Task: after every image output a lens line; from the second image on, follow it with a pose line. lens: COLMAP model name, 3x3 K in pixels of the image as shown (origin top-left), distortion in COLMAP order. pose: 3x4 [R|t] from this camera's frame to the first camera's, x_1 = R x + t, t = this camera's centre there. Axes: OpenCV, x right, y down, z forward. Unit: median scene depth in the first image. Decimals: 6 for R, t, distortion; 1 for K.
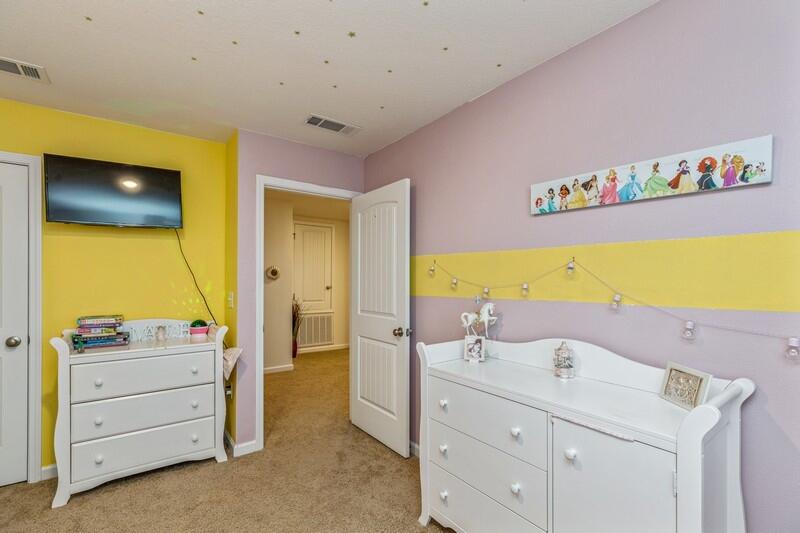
lens RADIAL K [[356.7, 0, 397.8], [0, 356.7, 277.0], [0, 0, 1]] dist [0.001957, -0.000232]
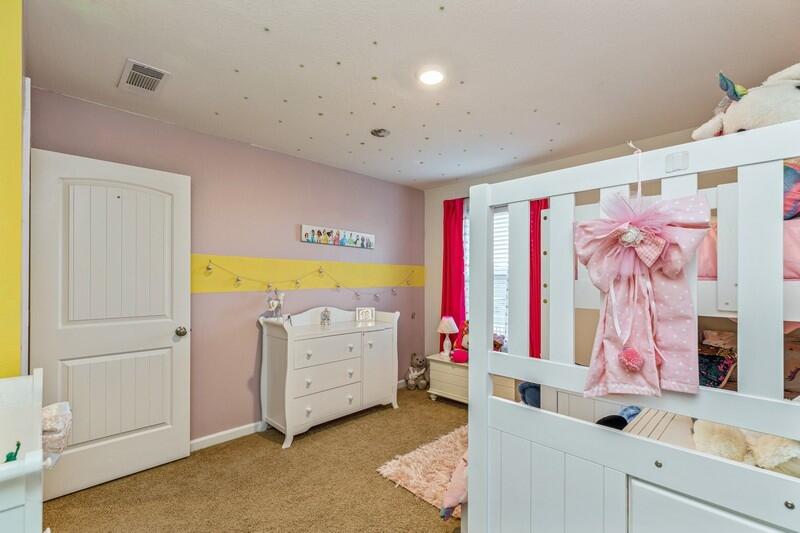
lens RADIAL K [[356.7, 0, 397.8], [0, 356.7, 277.0], [0, 0, 1]] dist [0.001957, -0.000232]
pose [[-0.145416, -0.000791, 0.989370, -1.623000], [-0.011524, 0.999933, -0.000894, 0.000739], [-0.989303, -0.011532, -0.145415, 0.878095]]
